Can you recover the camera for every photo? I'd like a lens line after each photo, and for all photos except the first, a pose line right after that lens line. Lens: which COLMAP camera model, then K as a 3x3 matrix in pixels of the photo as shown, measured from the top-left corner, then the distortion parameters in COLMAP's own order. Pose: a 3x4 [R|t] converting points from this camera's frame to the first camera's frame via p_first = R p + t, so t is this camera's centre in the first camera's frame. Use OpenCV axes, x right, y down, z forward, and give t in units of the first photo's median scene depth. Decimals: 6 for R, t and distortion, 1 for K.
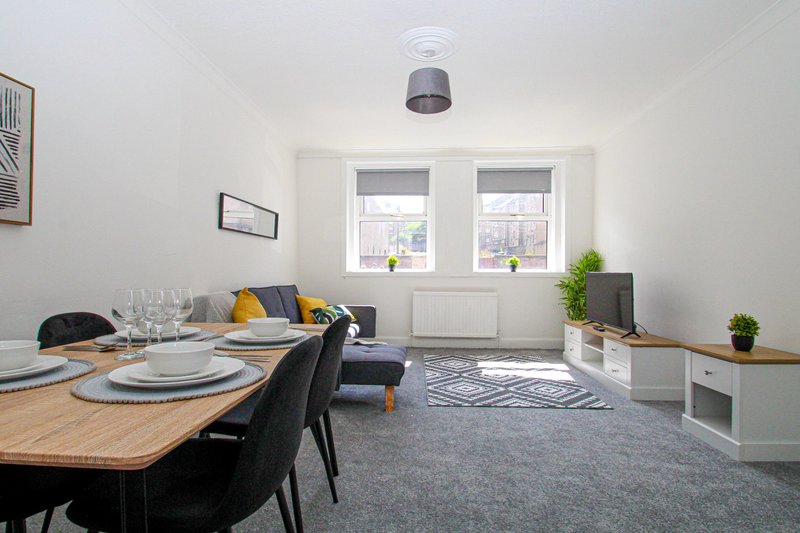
lens RADIAL K [[419.0, 0, 400.0], [0, 419.0, 266.5], [0, 0, 1]] dist [-0.003107, -0.000114]
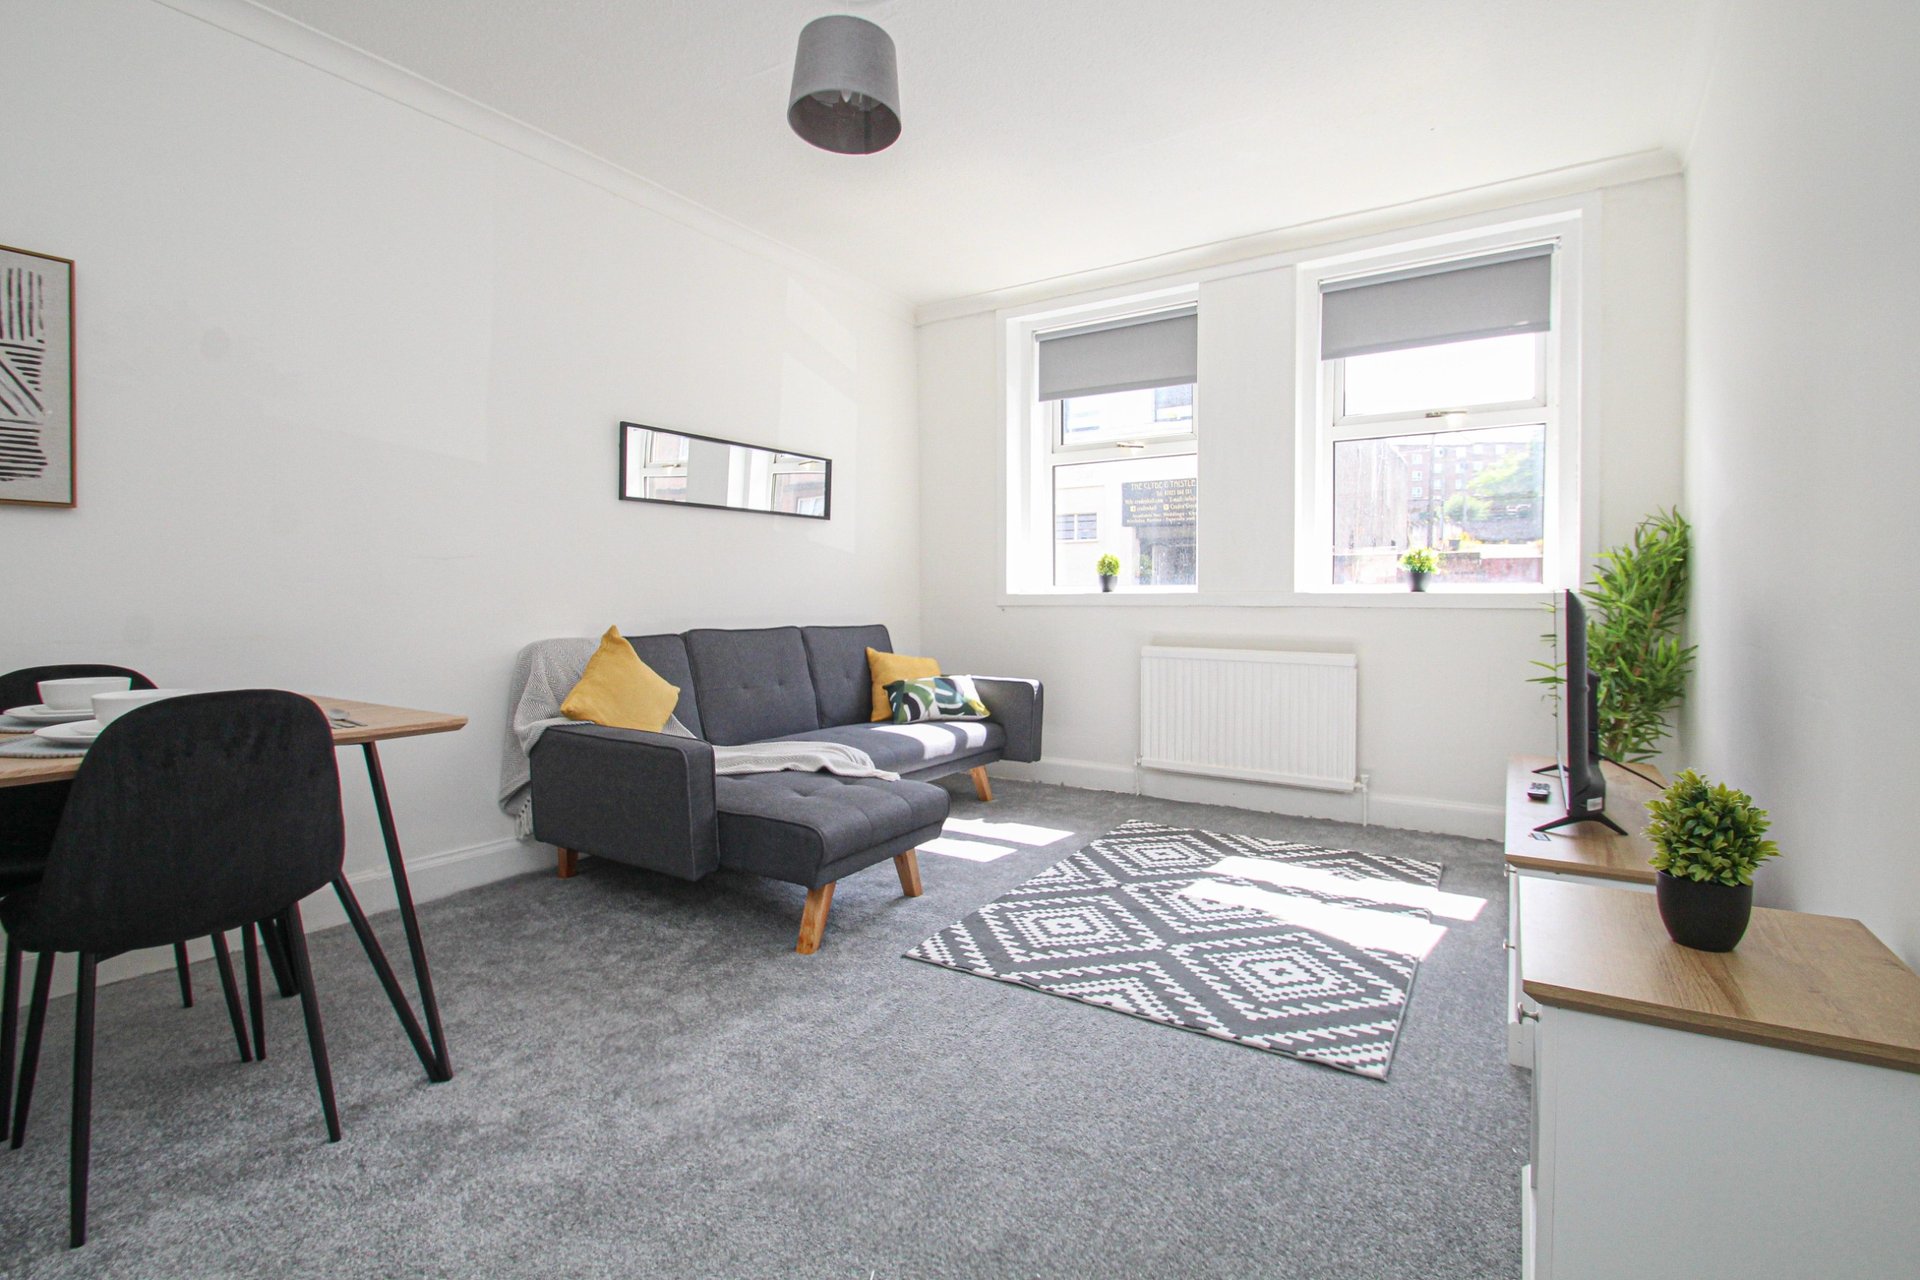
lens RADIAL K [[986.4, 0, 961.0], [0, 986.4, 598.9], [0, 0, 1]] dist [-0.003323, -0.000479]
pose [[0.877953, -0.000437, -0.478748, 0.475830], [0.006722, 0.999912, 0.011416, 0.010226], [0.478701, -0.013241, 0.877878, 0.246749]]
